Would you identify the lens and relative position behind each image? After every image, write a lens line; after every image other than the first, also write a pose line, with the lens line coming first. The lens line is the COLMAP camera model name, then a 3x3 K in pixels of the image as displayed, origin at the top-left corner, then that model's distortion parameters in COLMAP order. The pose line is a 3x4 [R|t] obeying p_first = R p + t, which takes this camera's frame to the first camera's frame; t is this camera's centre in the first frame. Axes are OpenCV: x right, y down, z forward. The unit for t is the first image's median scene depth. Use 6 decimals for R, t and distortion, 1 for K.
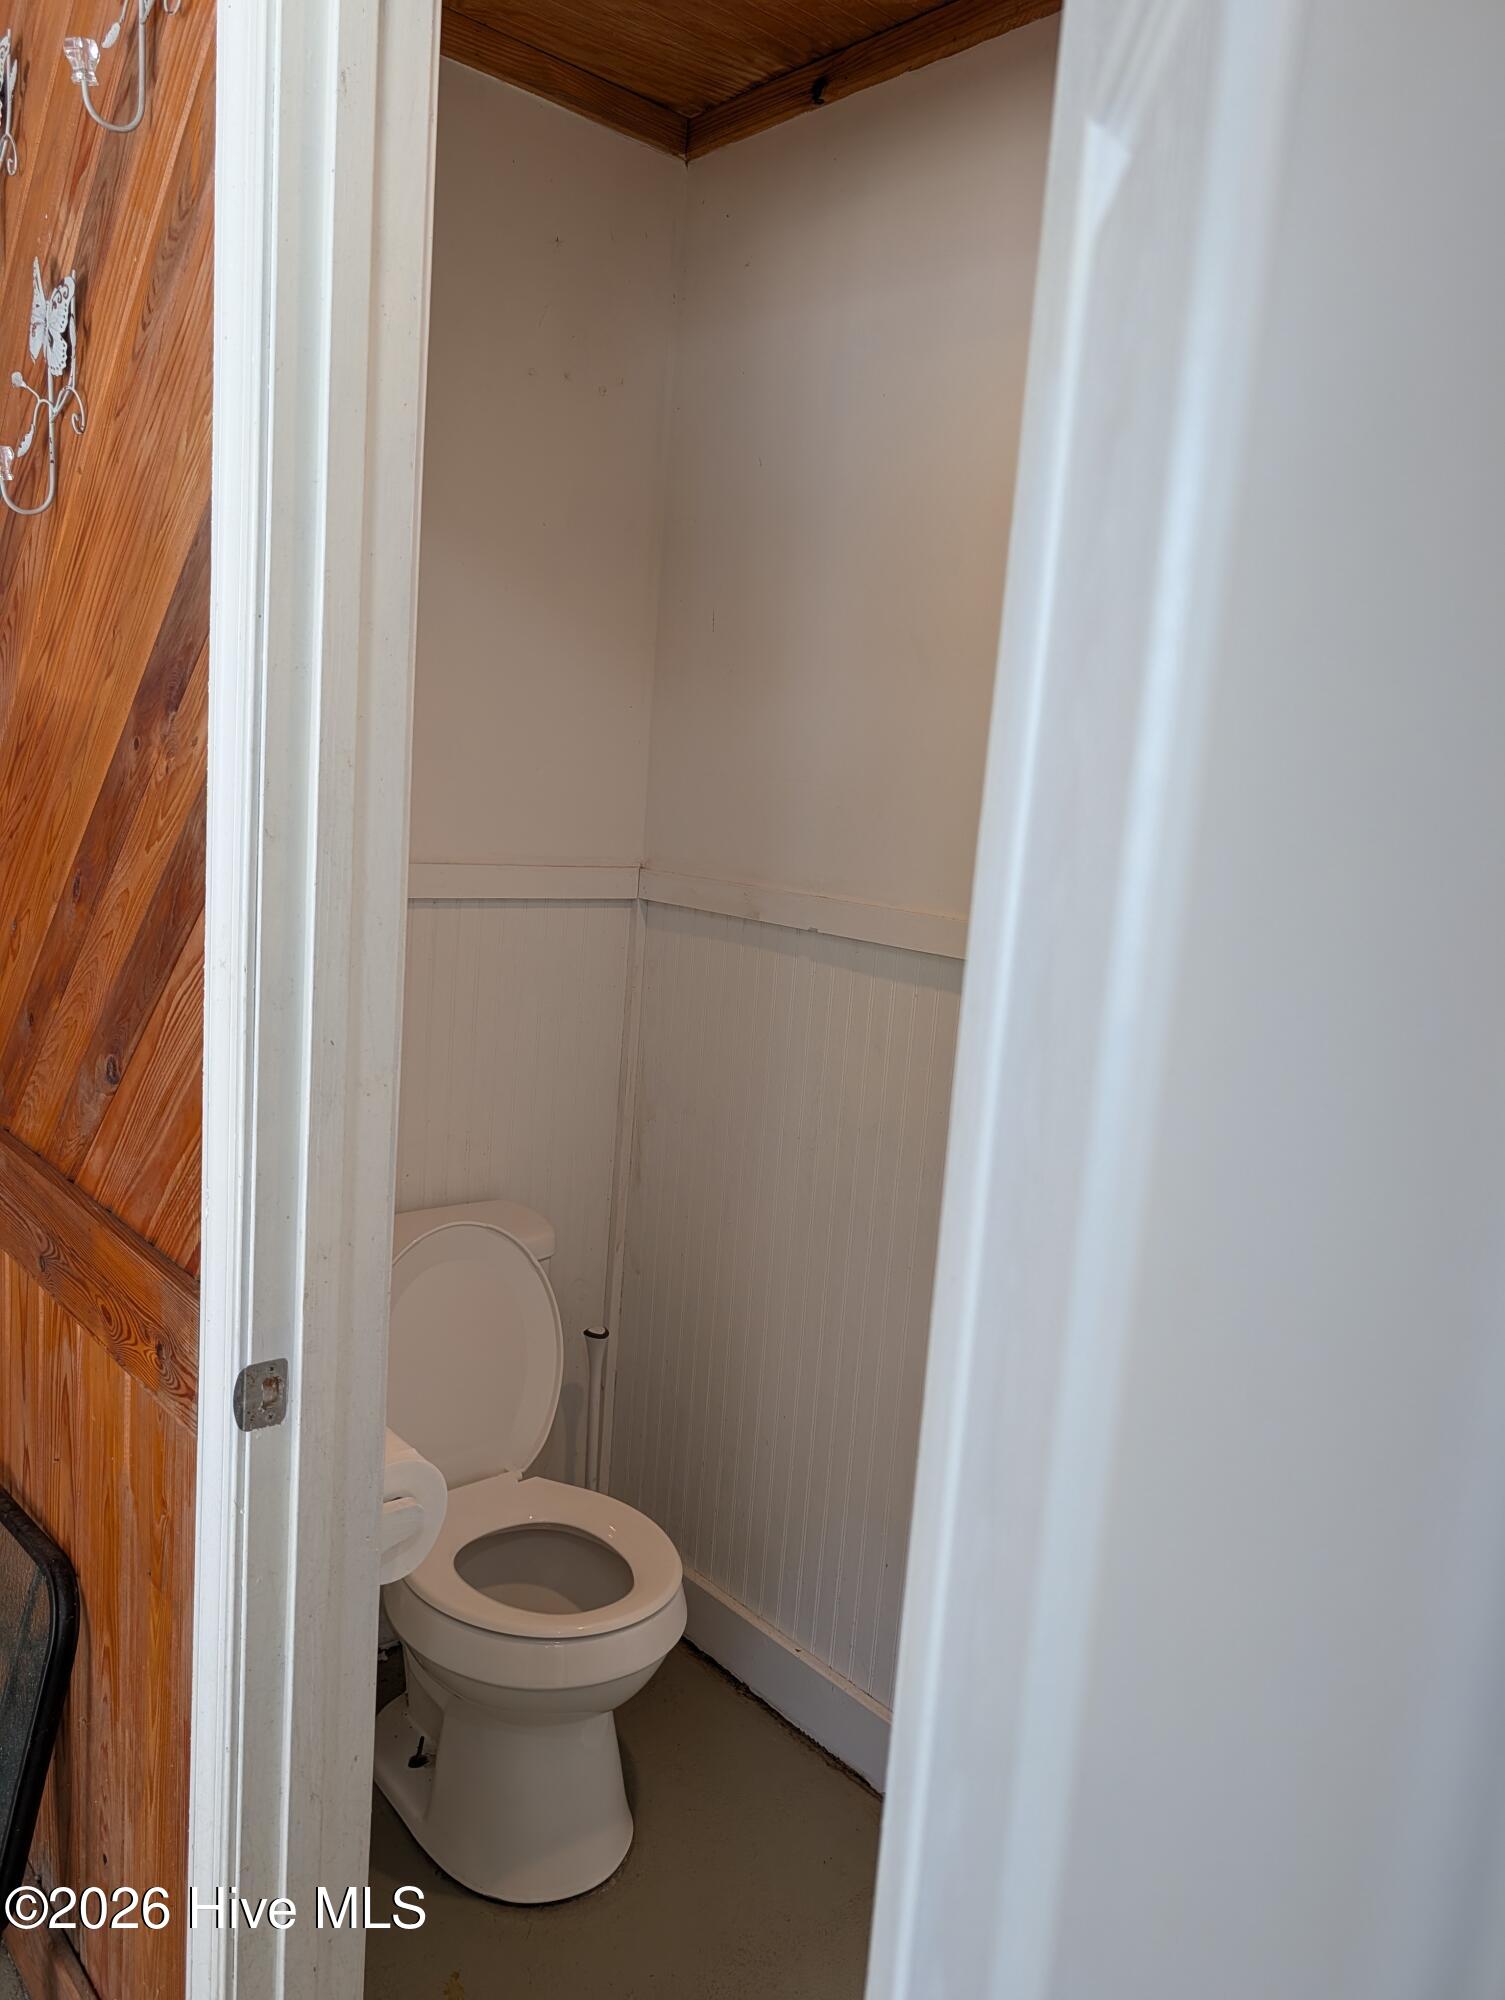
lens RADIAL K [[1424.5, 0, 748.5], [0, 1424.5, 998.1], [0, 0, 1]] dist [0.023815, -0.003194]
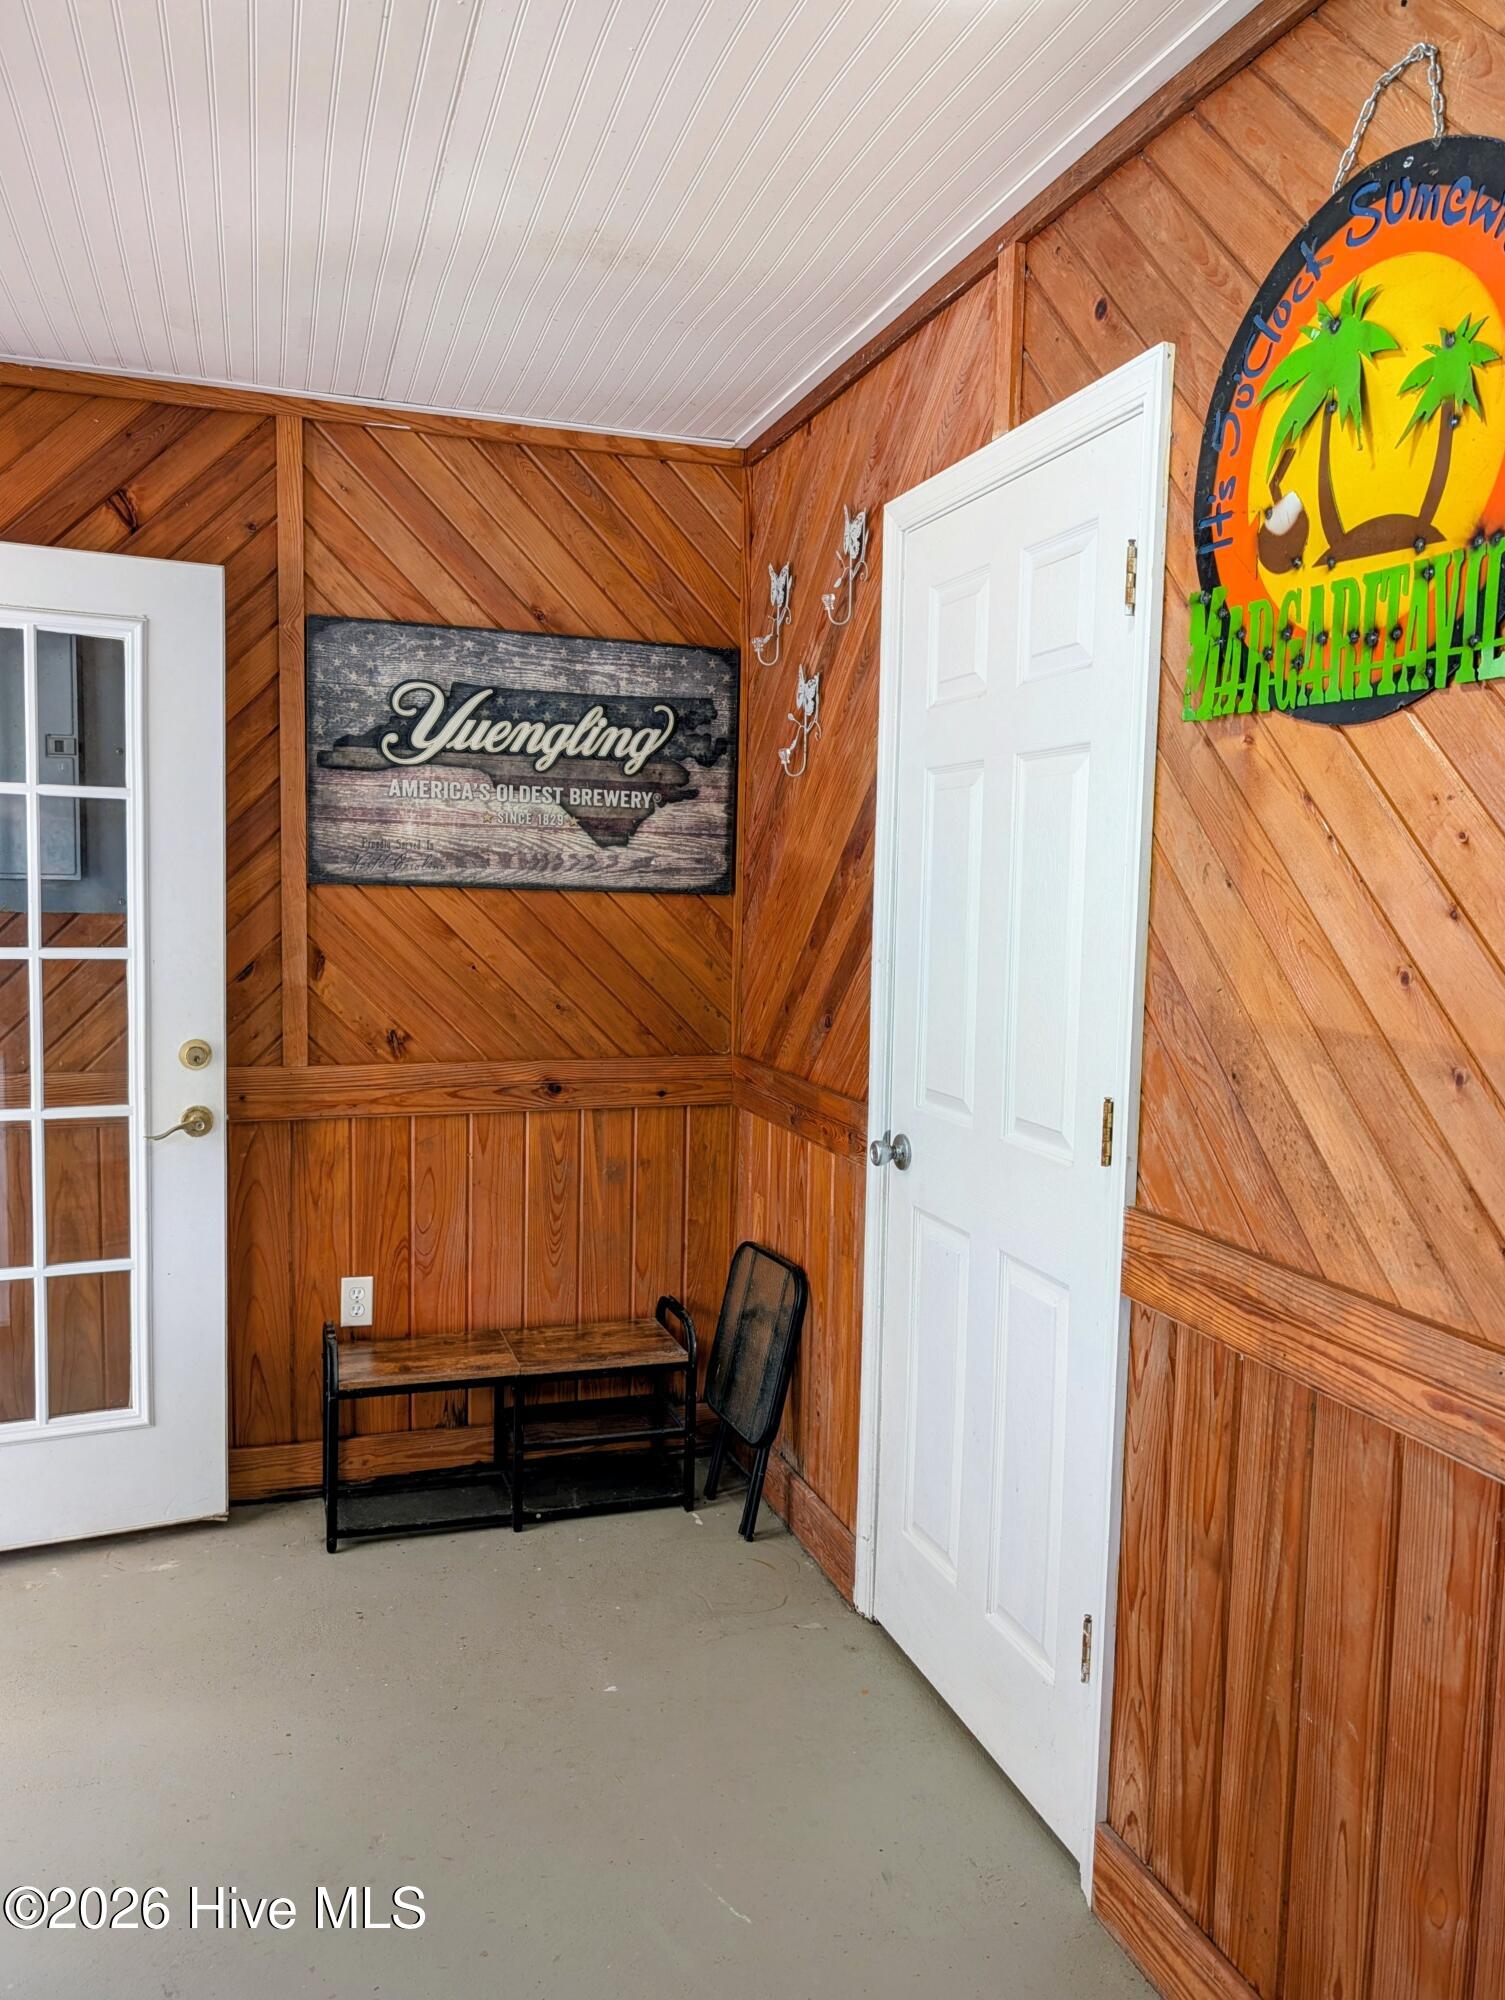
lens RADIAL K [[1424.5, 0, 748.0], [0, 1424.5, 997.7], [0, 0, 1]] dist [0.023815, -0.003194]
pose [[0.914758, -0.023101, -0.403341, 0.329342], [-0.015625, 0.995594, -0.092459, 0.218839], [0.403699, 0.090880, 0.910367, -1.052768]]
